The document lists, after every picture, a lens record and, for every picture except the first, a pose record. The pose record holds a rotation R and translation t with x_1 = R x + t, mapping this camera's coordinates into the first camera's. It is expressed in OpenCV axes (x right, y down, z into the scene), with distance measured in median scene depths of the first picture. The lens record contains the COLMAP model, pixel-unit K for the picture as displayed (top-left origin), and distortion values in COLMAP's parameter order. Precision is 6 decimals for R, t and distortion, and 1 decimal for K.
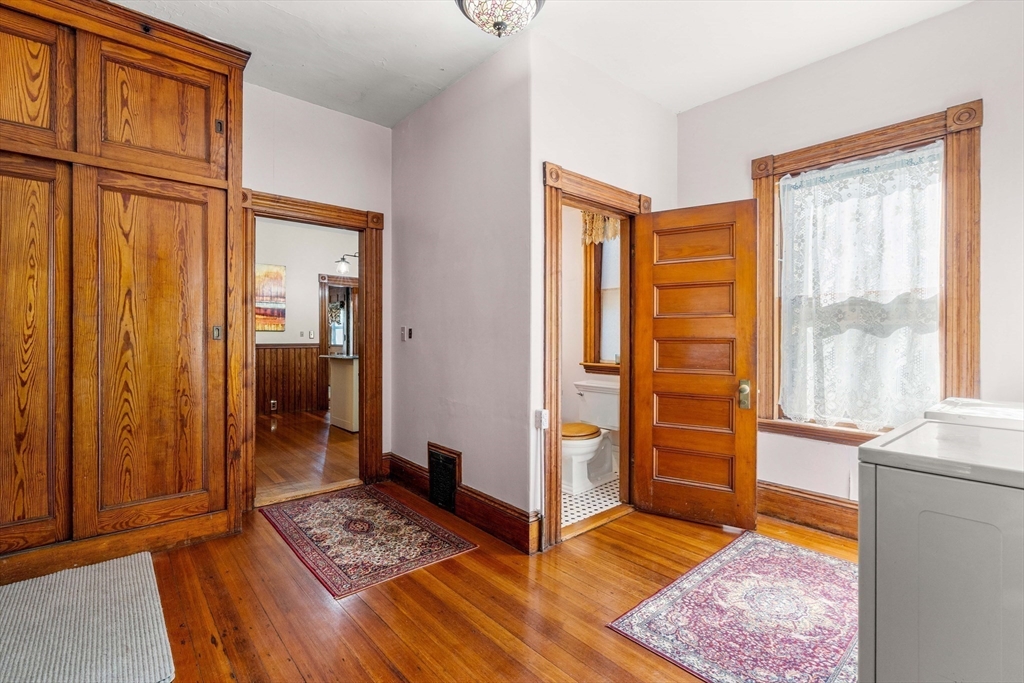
lens RADIAL K [[463.5, 0, 512.0], [0, 463.5, 335.7], [0, 0, 1]] dist [-0.009334, 0.001780]
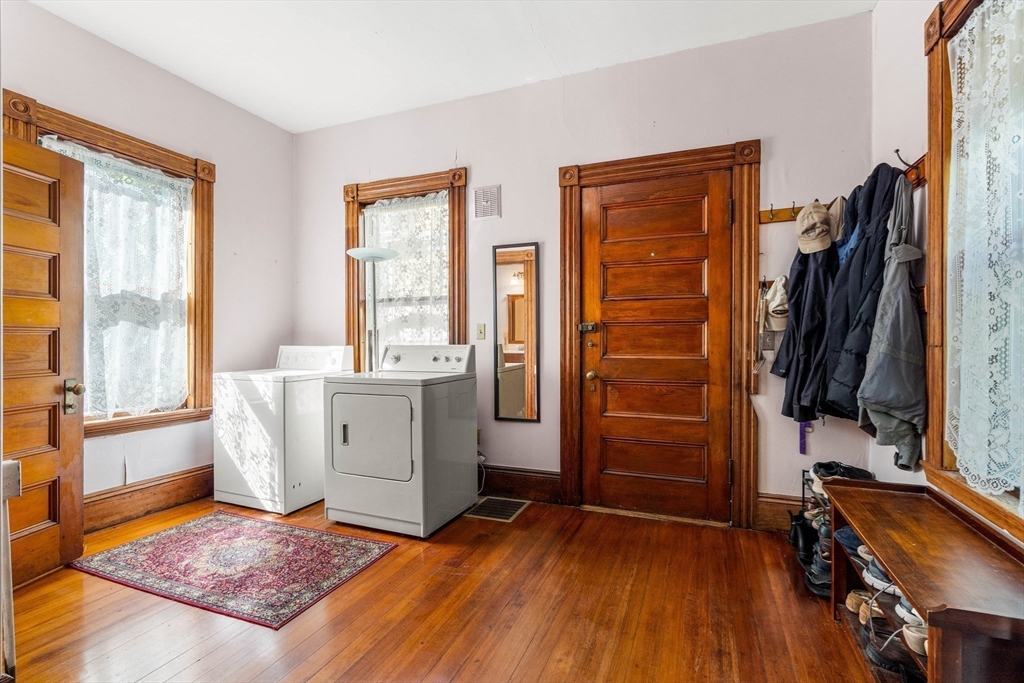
lens RADIAL K [[463.5, 0, 513.9], [0, 463.5, 345.2], [0, 0, 1]] dist [-0.009334, 0.001780]
pose [[-0.450572, -0.014043, 0.892630, -0.618008], [-0.004127, 0.999898, 0.013648, 0.023324], [-0.892731, 0.002465, -0.450584, 0.722239]]
